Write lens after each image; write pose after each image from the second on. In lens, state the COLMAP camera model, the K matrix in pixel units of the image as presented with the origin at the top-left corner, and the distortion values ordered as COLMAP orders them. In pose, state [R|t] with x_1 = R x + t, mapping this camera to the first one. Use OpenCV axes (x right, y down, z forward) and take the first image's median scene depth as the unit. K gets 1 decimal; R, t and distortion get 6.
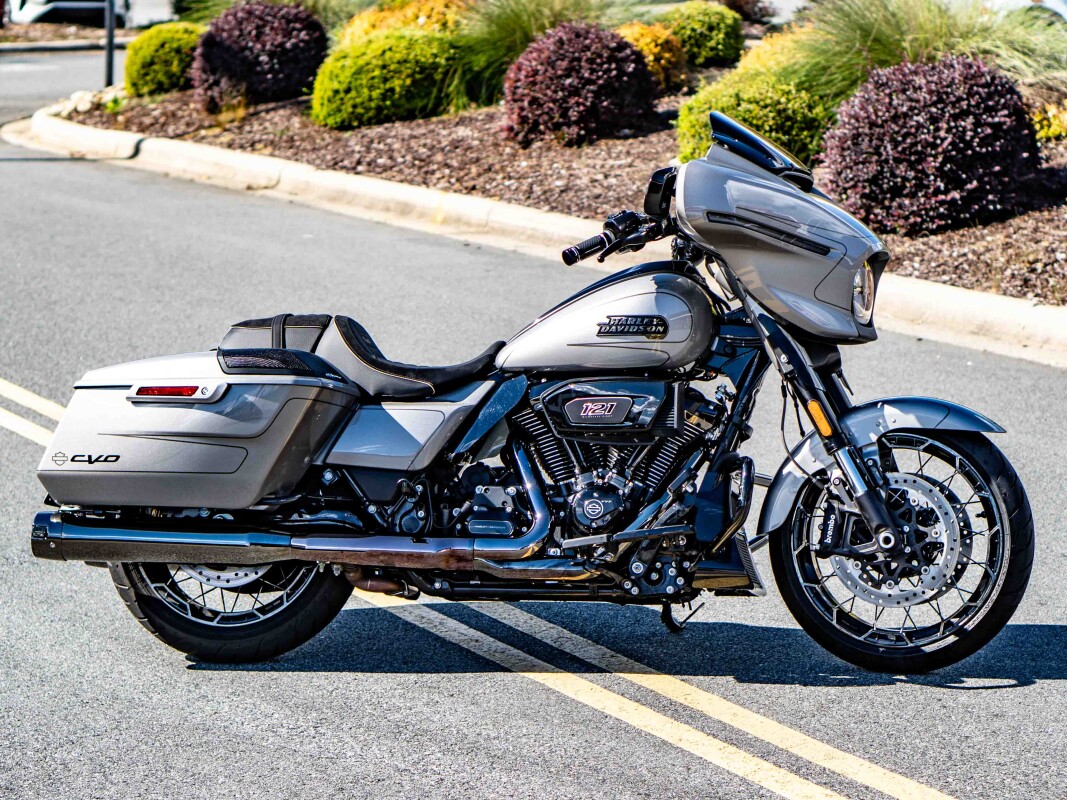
lens RADIAL K [[3471.9, 0, 533.5], [0, 3471.9, 400.0], [0, 0, 1]] dist [0.161725, 0.250768]
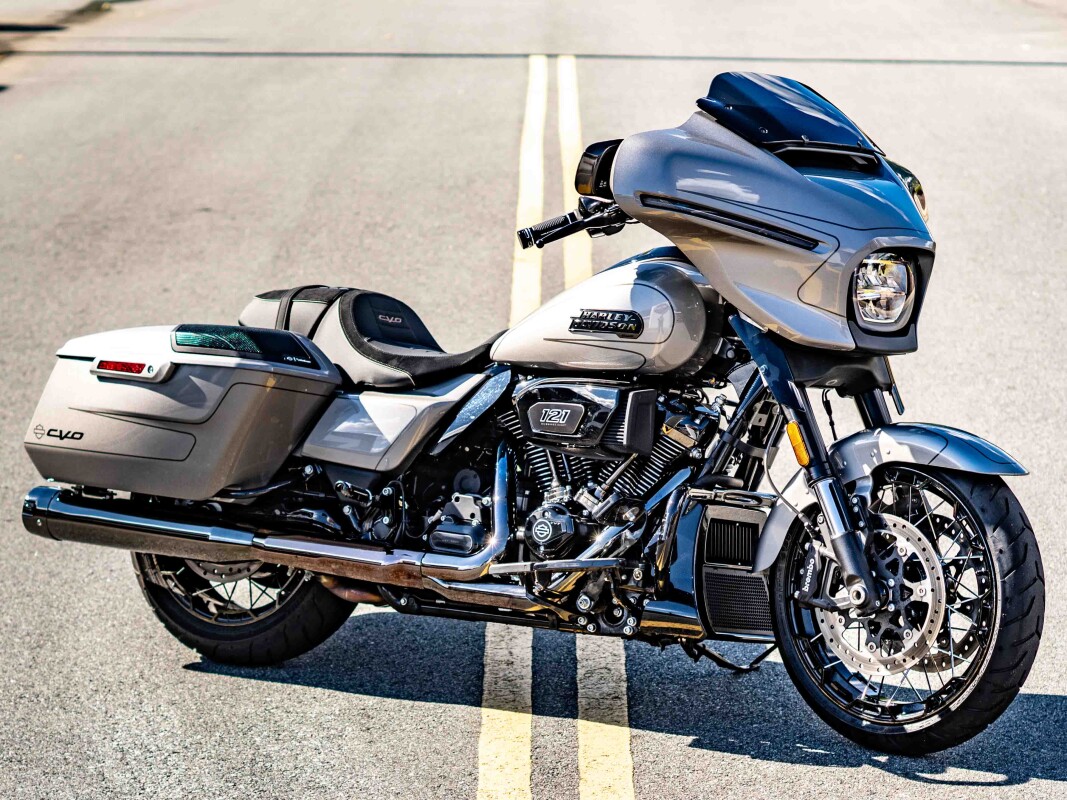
lens RADIAL K [[3471.9, 0, 533.5], [0, 3471.9, 400.0], [0, 0, 1]] dist [0.161725, 0.250768]
pose [[0.913640, 0.060767, -0.401956, 0.357664], [-0.046644, 0.997905, 0.044841, -0.039474], [0.403839, -0.022220, 0.914560, 0.203691]]
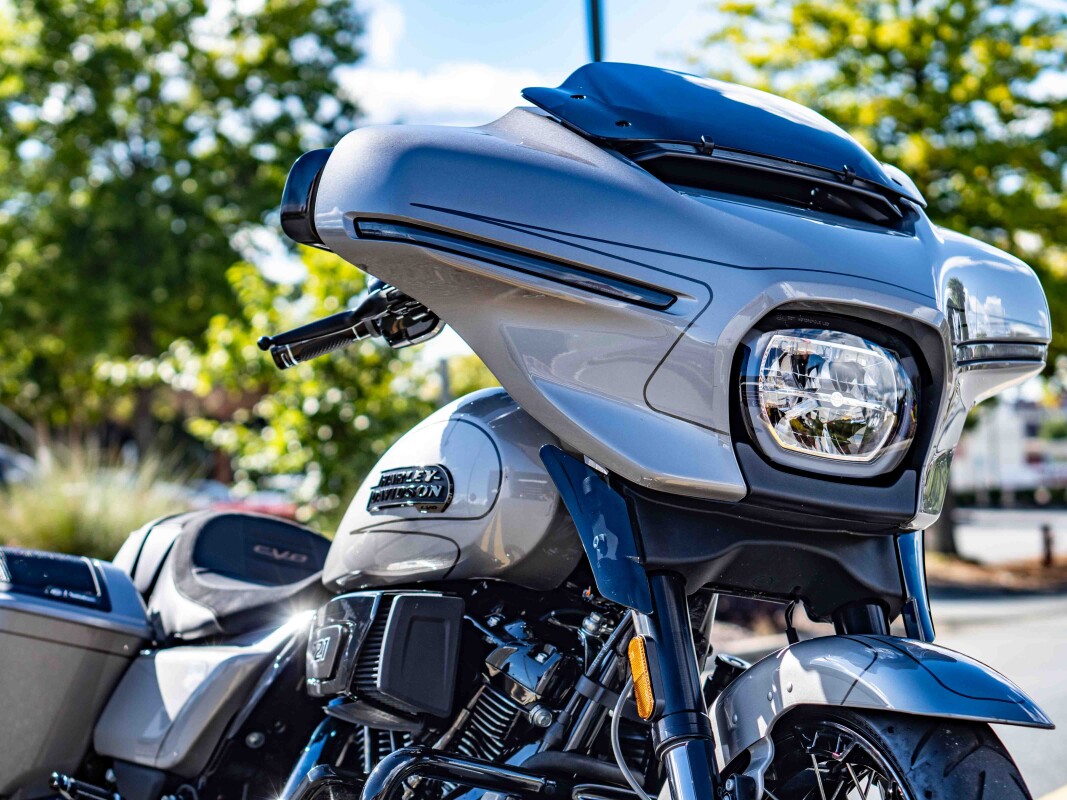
lens RADIAL K [[2496.5, 0, 533.5], [0, 2496.5, 400.0], [0, 0, 1]] dist [0.079592, 0.470194]
pose [[0.693023, -0.064916, -0.717987, 0.299432], [-0.070610, 0.985037, -0.157216, 0.021364], [0.717450, 0.159652, 0.678069, 0.762564]]
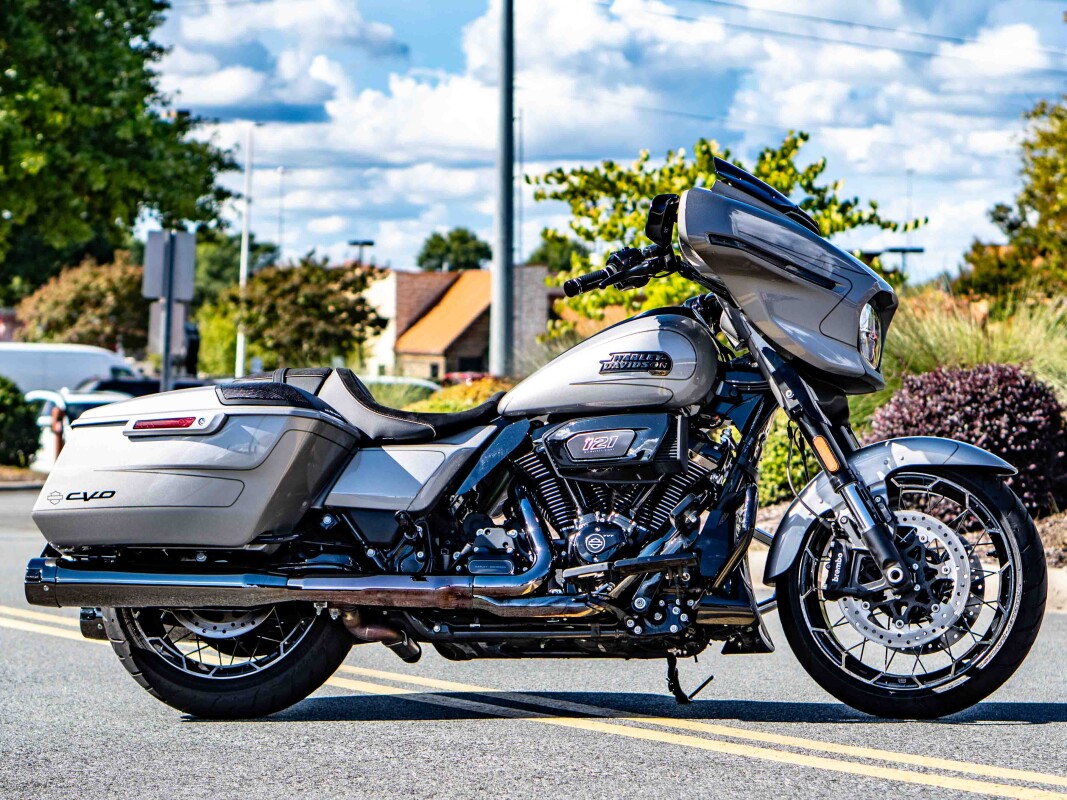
lens RADIAL K [[3471.9, 0, 533.5], [0, 3471.9, 400.0], [0, 0, 1]] dist [0.161725, 0.250768]
pose [[0.999850, 0.001799, -0.017202, 0.016363], [-0.004306, 0.989154, -0.146822, 0.133742], [0.016751, 0.146874, 0.989013, 0.023075]]
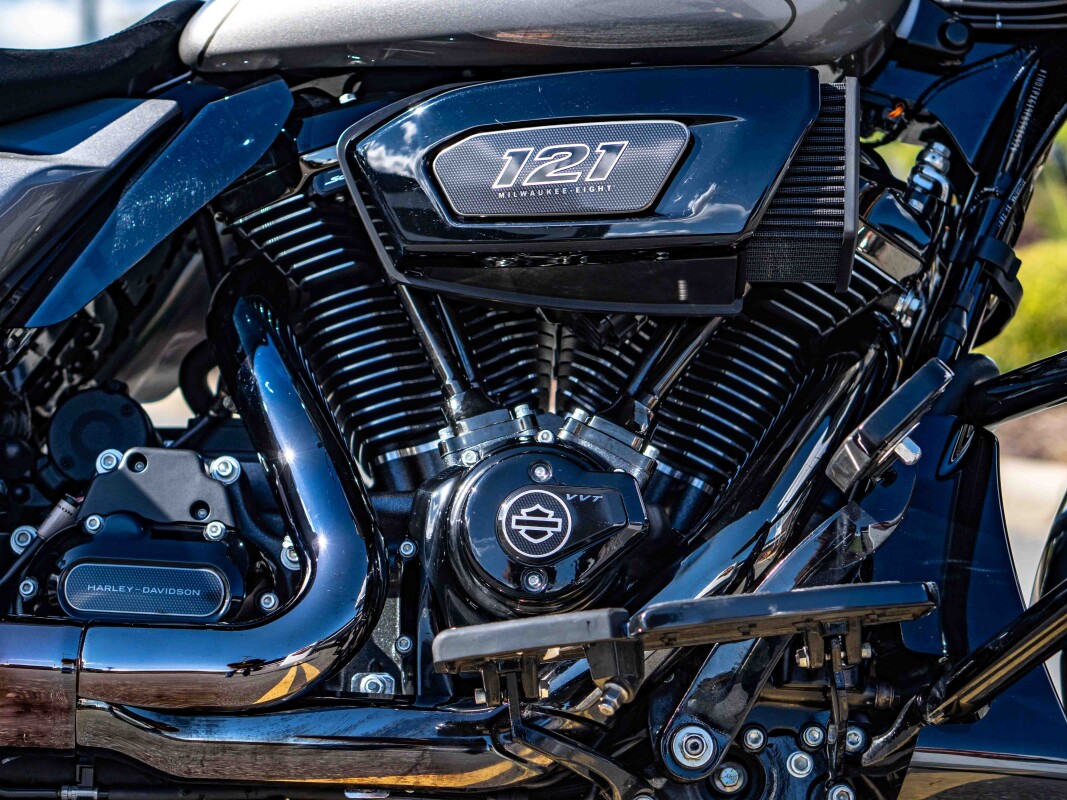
lens RADIAL K [[2678.9, 0, 533.5], [0, 2678.9, 400.0], [0, 0, 1]] dist [0.157412, -0.482744]
pose [[0.988955, 0.038228, 0.143198, -0.013117], [-0.024433, 0.994996, -0.096878, 0.041479], [-0.146185, 0.092309, 0.984941, 0.783015]]
